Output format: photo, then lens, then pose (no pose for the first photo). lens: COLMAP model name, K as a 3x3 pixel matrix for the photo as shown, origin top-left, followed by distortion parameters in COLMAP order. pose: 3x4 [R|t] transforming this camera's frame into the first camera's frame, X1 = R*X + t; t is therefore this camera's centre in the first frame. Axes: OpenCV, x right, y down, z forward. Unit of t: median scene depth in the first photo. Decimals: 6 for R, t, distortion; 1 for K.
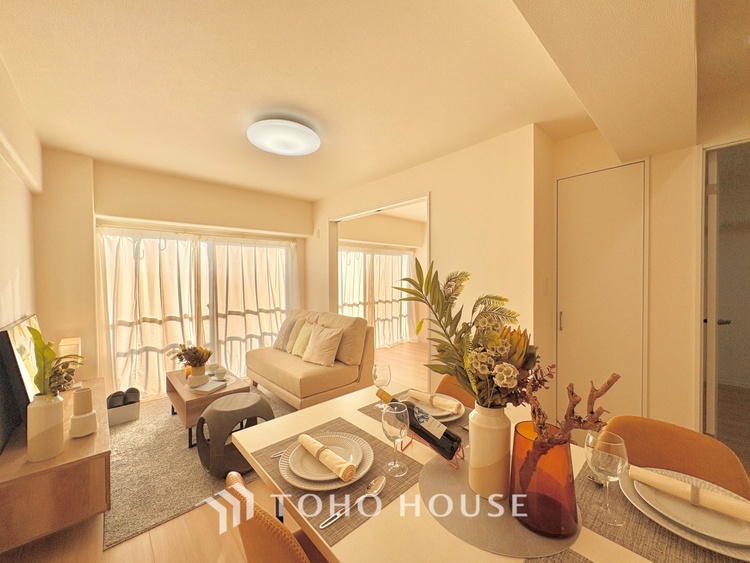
lens RADIAL K [[295.7, 0, 375.0], [0, 295.7, 281.5], [0, 0, 1]] dist [0.001391, 0.000022]
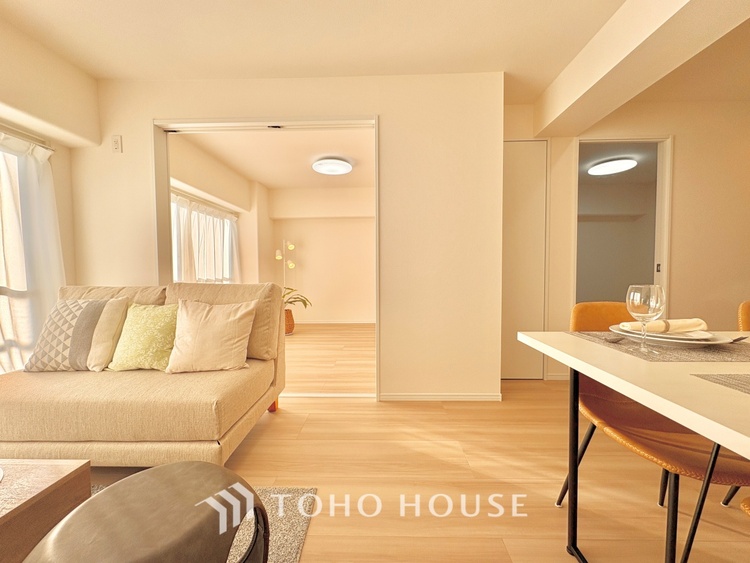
lens RADIAL K [[295.7, 0, 375.0], [0, 295.7, 281.5], [0, 0, 1]] dist [0.001391, 0.000022]
pose [[0.699420, -0.025527, 0.714255, -0.330393], [0.009549, 0.999607, 0.026374, 0.097351], [-0.714648, -0.011626, 0.699388, 0.382372]]
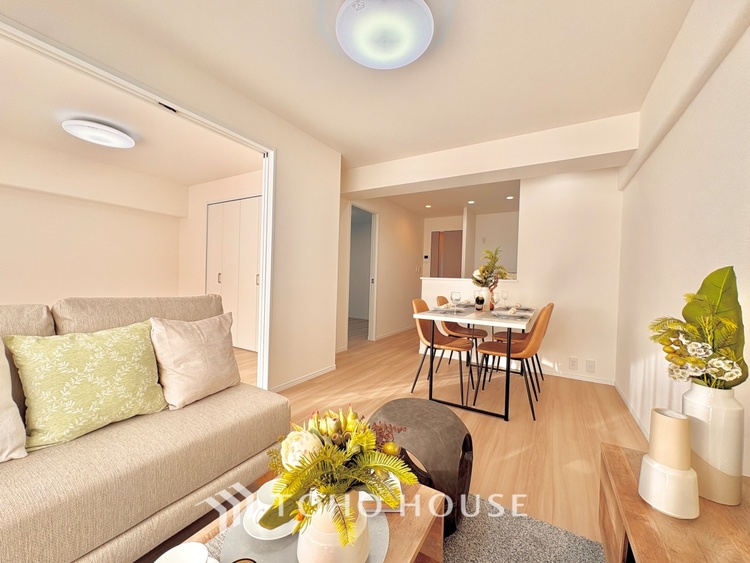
lens RADIAL K [[295.7, 0, 375.0], [0, 295.7, 281.5], [0, 0, 1]] dist [0.001391, 0.000022]
pose [[-0.276130, -0.014787, 0.961006, -0.667079], [-0.023693, 0.999683, 0.008574, 0.078114], [-0.960828, -0.020402, -0.276393, 0.812458]]
